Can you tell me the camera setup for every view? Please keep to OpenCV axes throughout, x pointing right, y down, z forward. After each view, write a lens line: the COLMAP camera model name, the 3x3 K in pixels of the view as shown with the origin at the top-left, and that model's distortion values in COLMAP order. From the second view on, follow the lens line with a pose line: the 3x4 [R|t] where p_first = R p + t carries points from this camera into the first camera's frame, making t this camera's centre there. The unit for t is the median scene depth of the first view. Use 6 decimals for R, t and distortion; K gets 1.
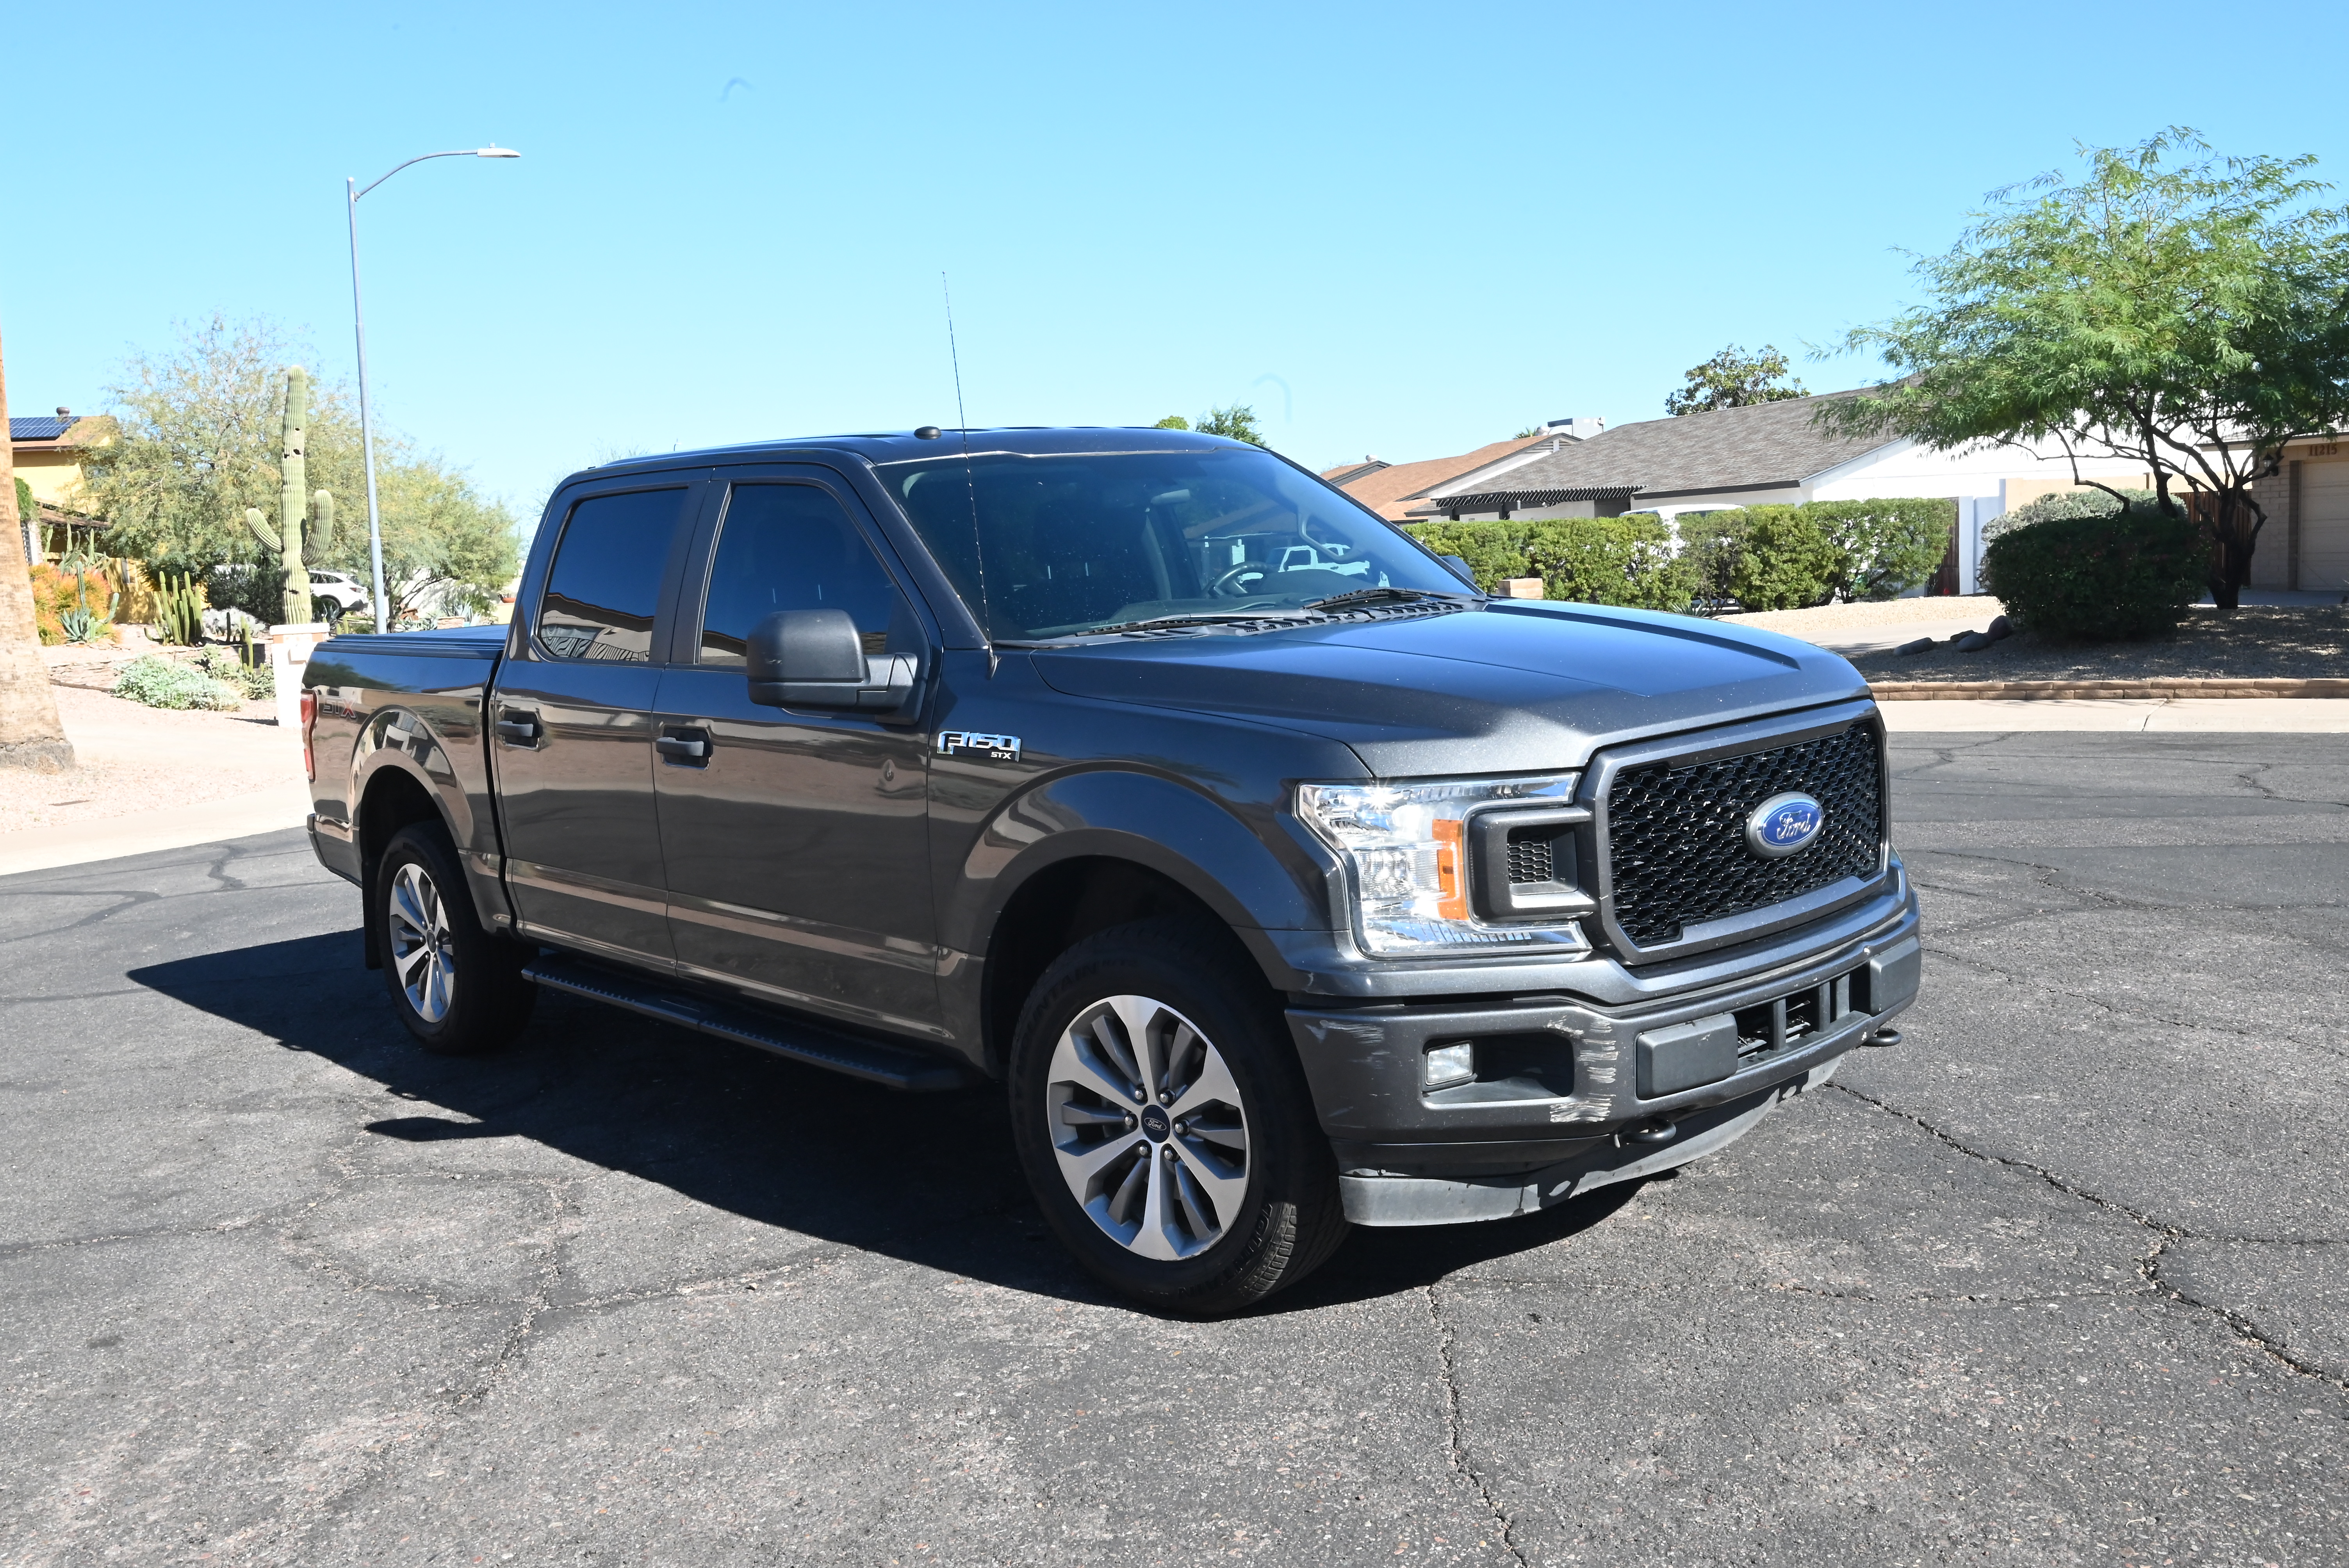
lens RADIAL K [[2032.1, 0, 1178.1], [0, 2032.1, 783.8], [0, 0, 1]] dist [-0.002166, -0.001875]
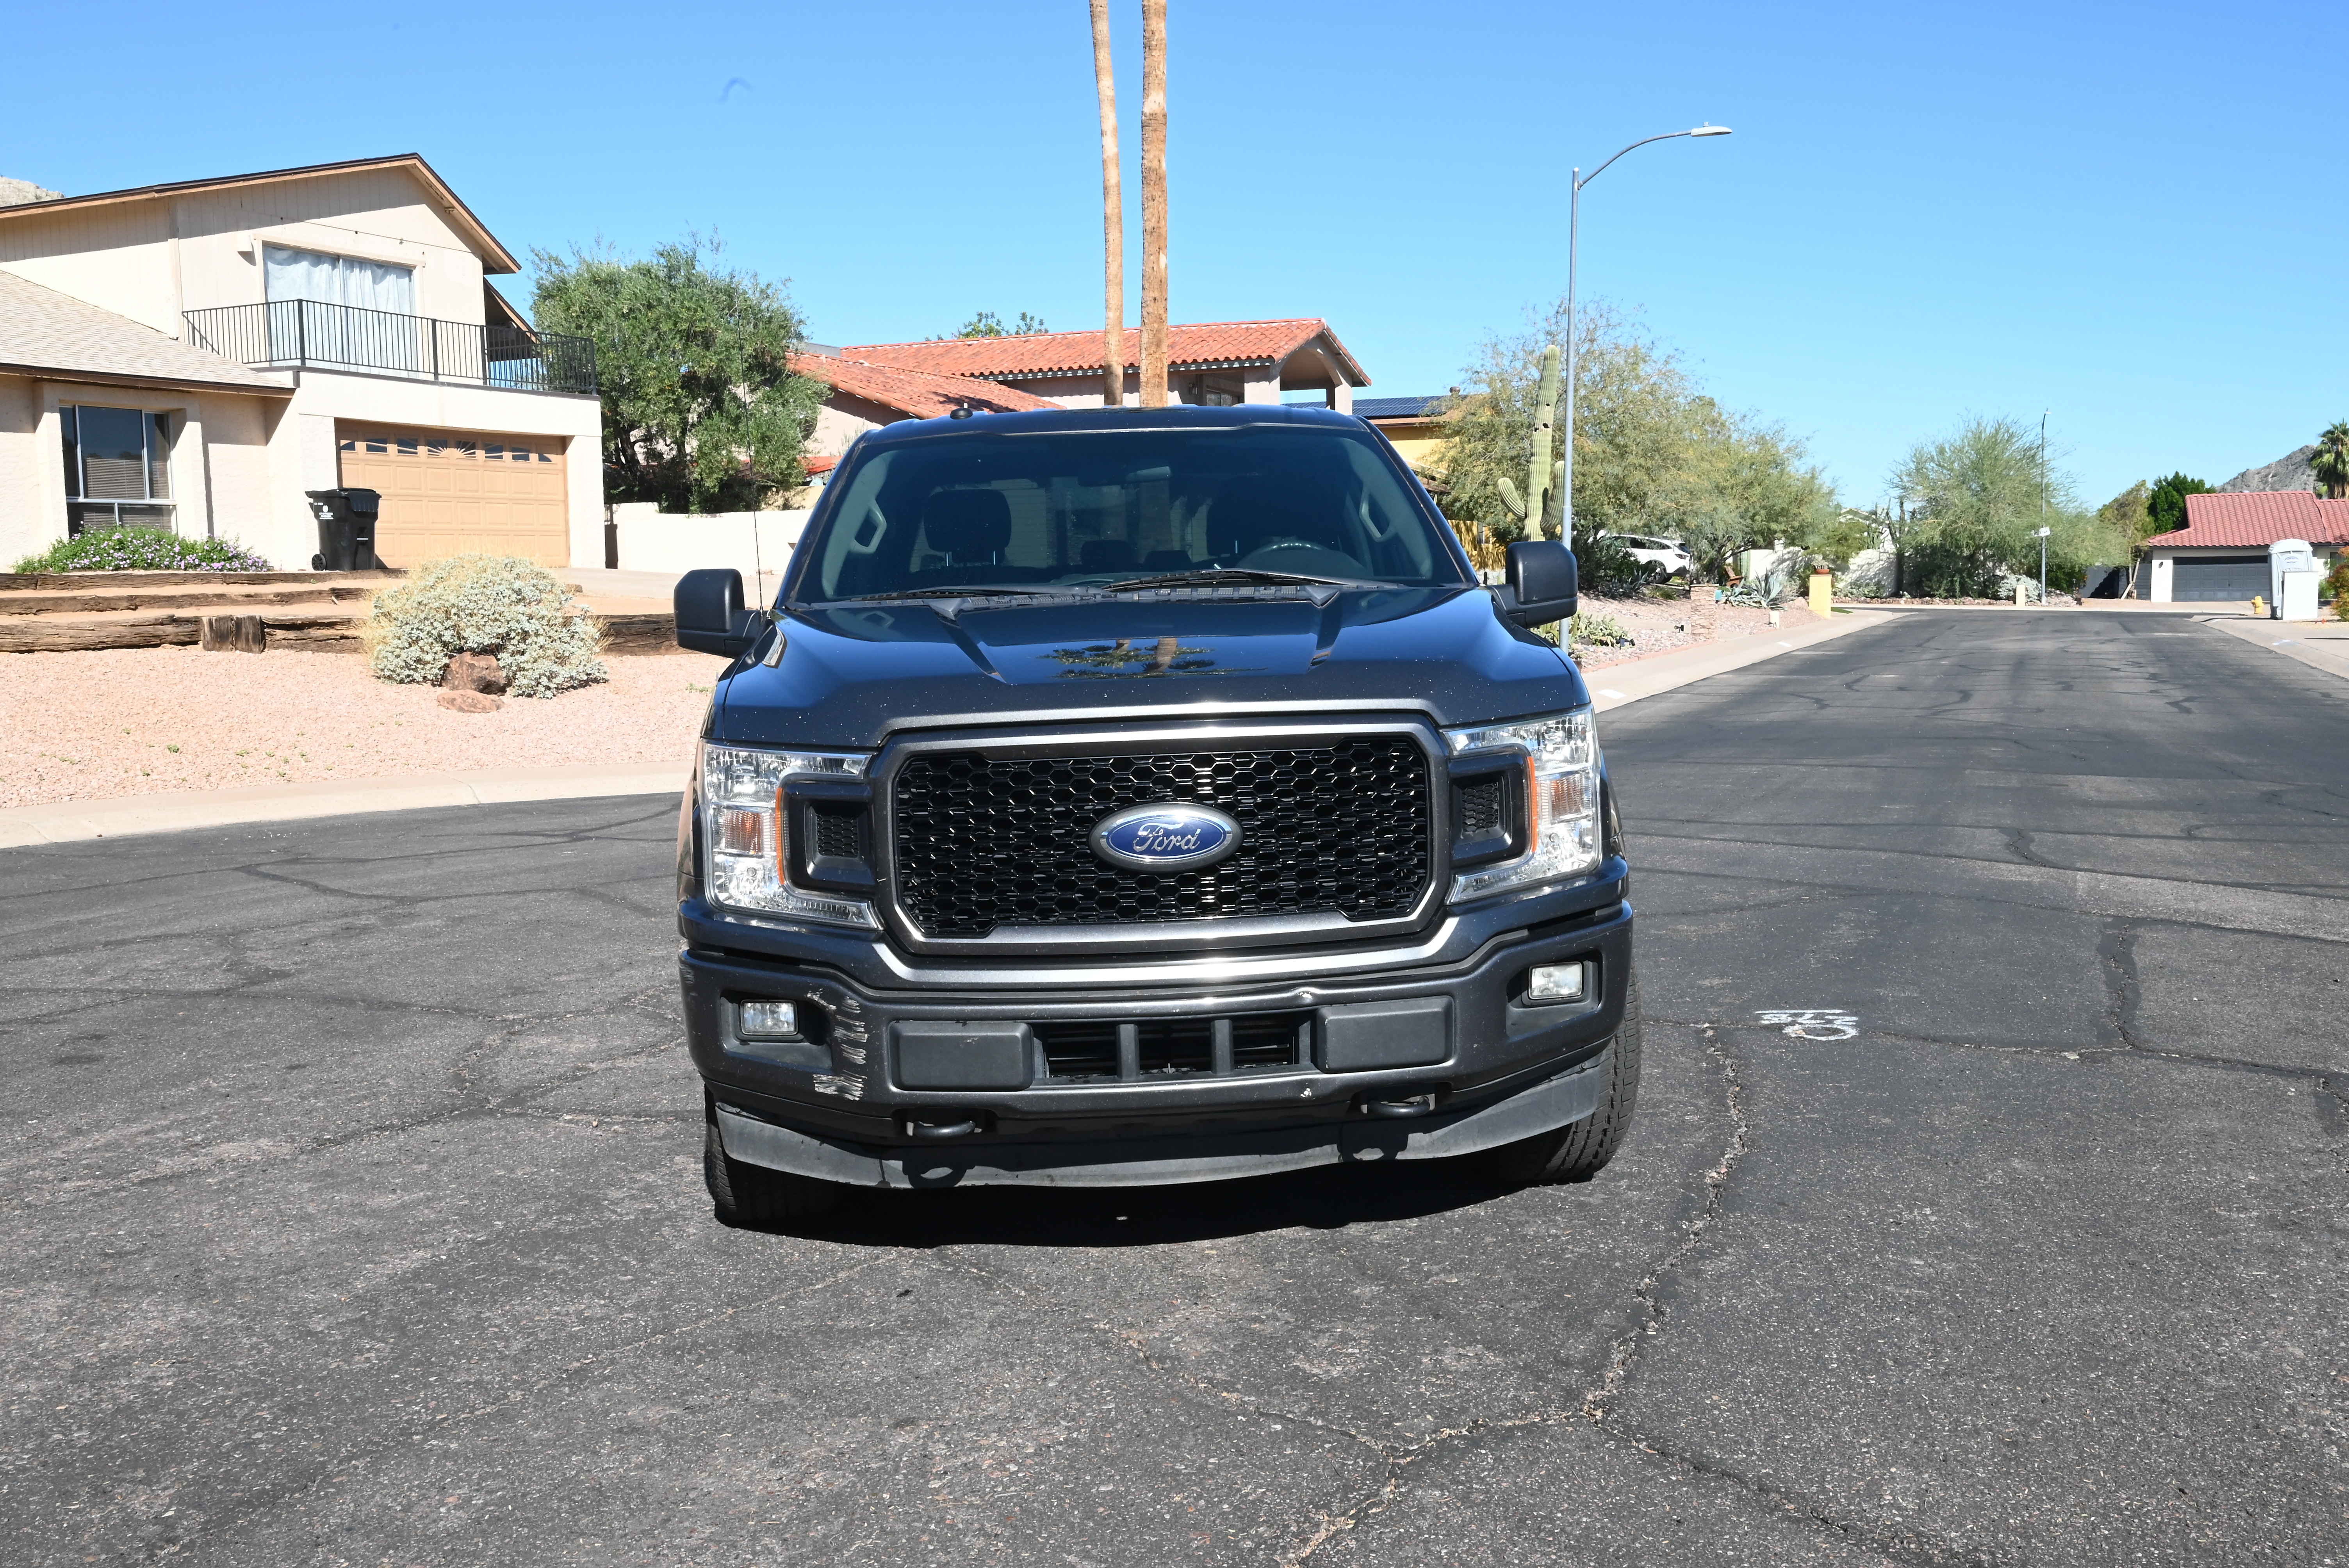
lens RADIAL K [[2032.1, 0, 1178.1], [0, 2032.1, 783.8], [0, 0, 1]] dist [-0.002166, -0.001875]
pose [[0.780020, 0.101698, -0.617436, 0.908271], [-0.093139, 0.994583, 0.046154, -0.049068], [0.618785, 0.021506, 0.785266, 0.298648]]
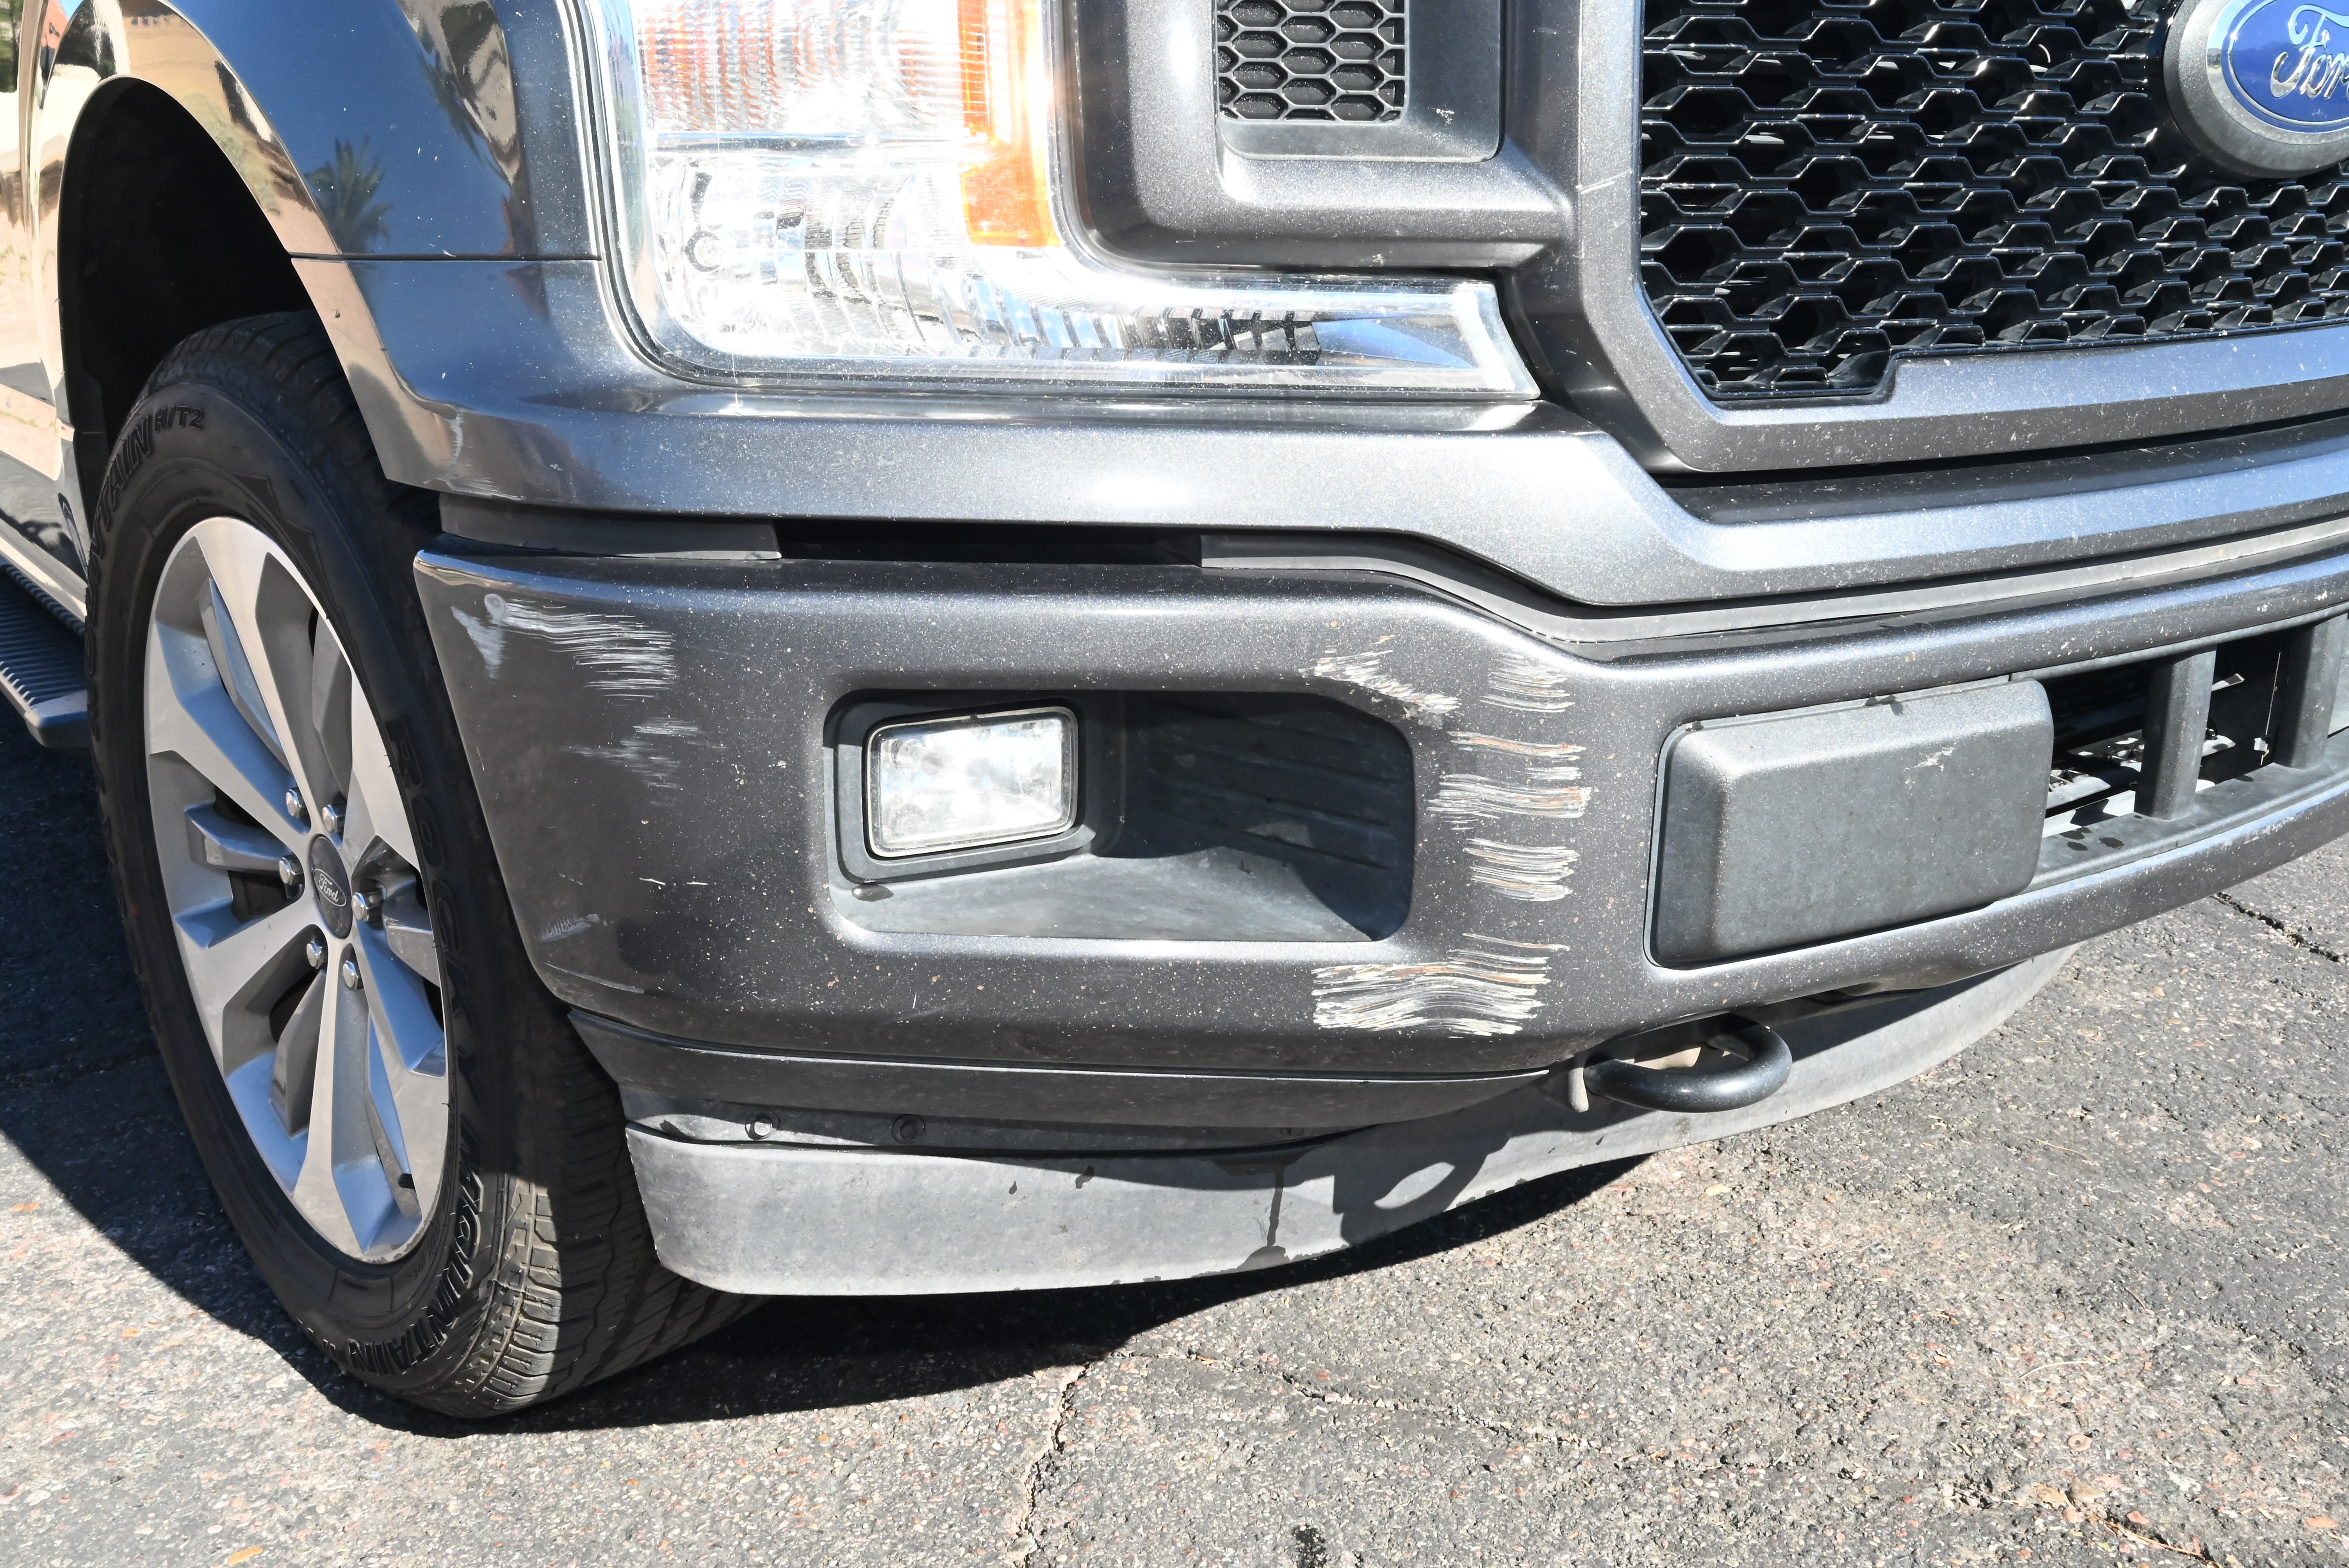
lens RADIAL K [[2040.2, 0, 1177.6], [0, 2040.2, 806.5], [0, 0, 1]] dist [-0.000440, -0.007929]
pose [[0.993756, 0.073052, -0.084335, 0.179891], [-0.057811, 0.983607, 0.170807, 0.089296], [0.095431, -0.164865, 0.981689, 0.712091]]
